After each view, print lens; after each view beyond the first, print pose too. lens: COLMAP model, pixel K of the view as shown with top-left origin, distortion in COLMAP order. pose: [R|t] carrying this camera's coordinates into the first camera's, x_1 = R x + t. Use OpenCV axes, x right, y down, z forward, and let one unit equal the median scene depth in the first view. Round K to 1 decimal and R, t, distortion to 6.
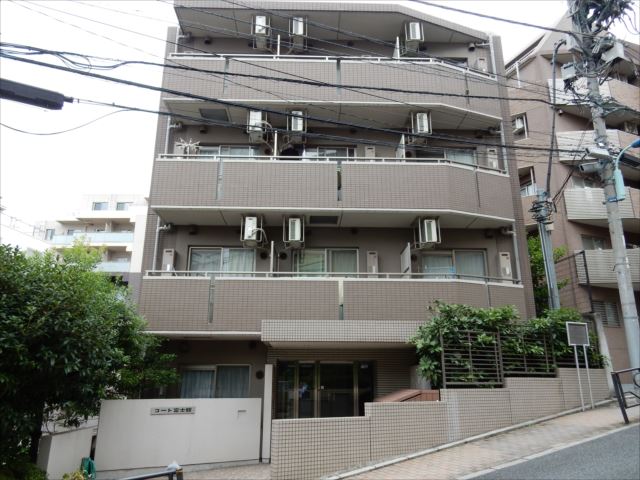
lens RADIAL K [[473.6, 0, 320.4], [0, 473.6, 240.7], [0, 0, 1]] dist [0.013367, 0.010949]
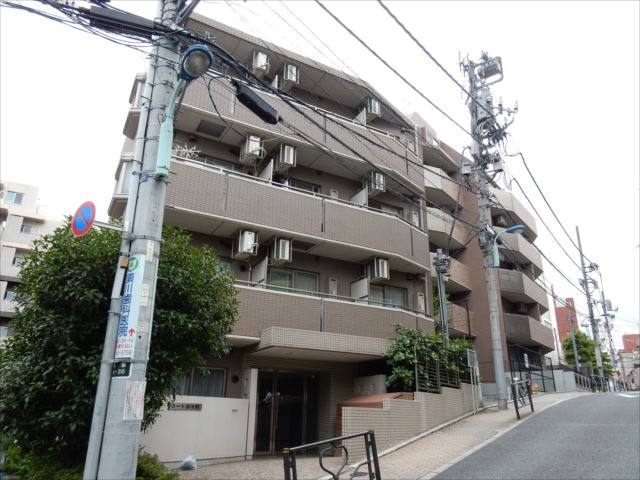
lens RADIAL K [[473.6, 0, 319.9], [0, 473.6, 240.0], [0, 0, 1]] dist [0.013367, 0.010949]
pose [[0.885436, 0.173563, 0.431138, -0.470920], [-0.145599, 0.984545, -0.097328, 0.051559], [-0.441367, 0.023405, 0.897021, -0.047898]]
